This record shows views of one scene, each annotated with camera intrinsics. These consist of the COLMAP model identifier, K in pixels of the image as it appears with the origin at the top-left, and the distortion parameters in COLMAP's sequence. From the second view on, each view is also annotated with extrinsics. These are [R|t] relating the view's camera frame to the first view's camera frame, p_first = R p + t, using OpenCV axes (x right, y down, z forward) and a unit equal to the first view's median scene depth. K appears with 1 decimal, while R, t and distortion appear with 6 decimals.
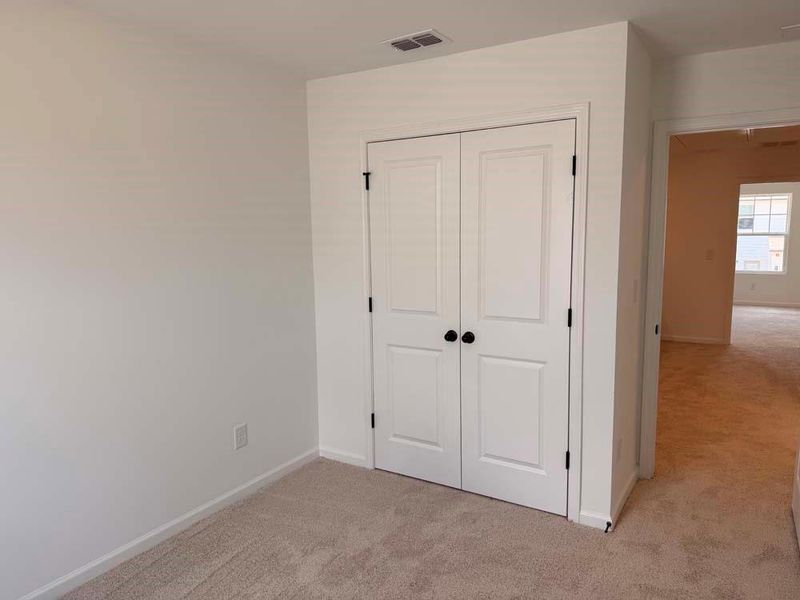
lens RADIAL K [[560.8, 0, 403.6], [0, 560.8, 305.2], [0, 0, 1]] dist [0.061915, -0.083082]
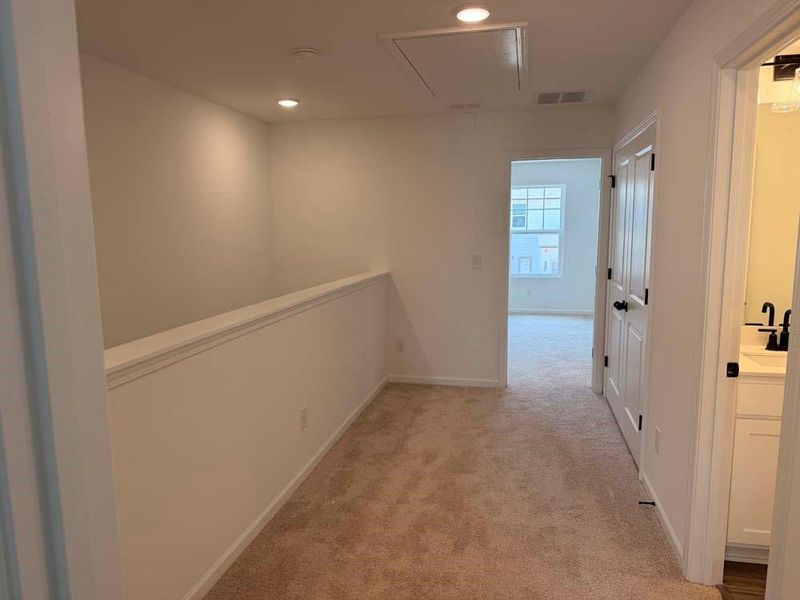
lens RADIAL K [[560.8, 0, 395.3], [0, 560.8, 295.3], [0, 0, 1]] dist [0.061915, -0.083082]
pose [[0.947038, -0.032309, 0.319493, 0.220406], [0.035234, 0.999373, -0.003376, -0.047693], [-0.319183, 0.014454, 0.947583, 0.371580]]
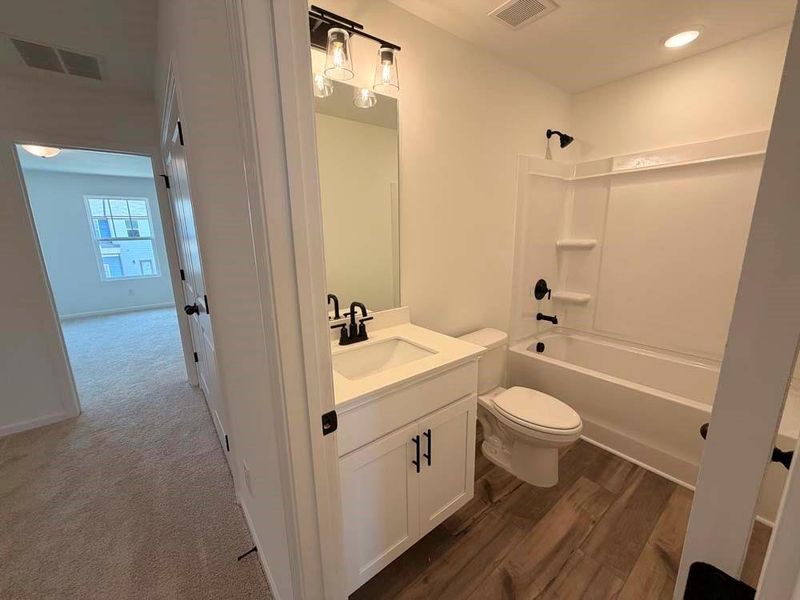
lens RADIAL K [[320.9, 0, 399.5], [0, 320.9, 301.8], [0, 0, 1]] dist [-0.018889, 0.000116]
pose [[0.353767, -0.181880, 0.917479, 0.403725], [0.126320, 0.981215, 0.145808, -0.056821], [-0.926764, 0.064314, 0.370097, 0.537988]]
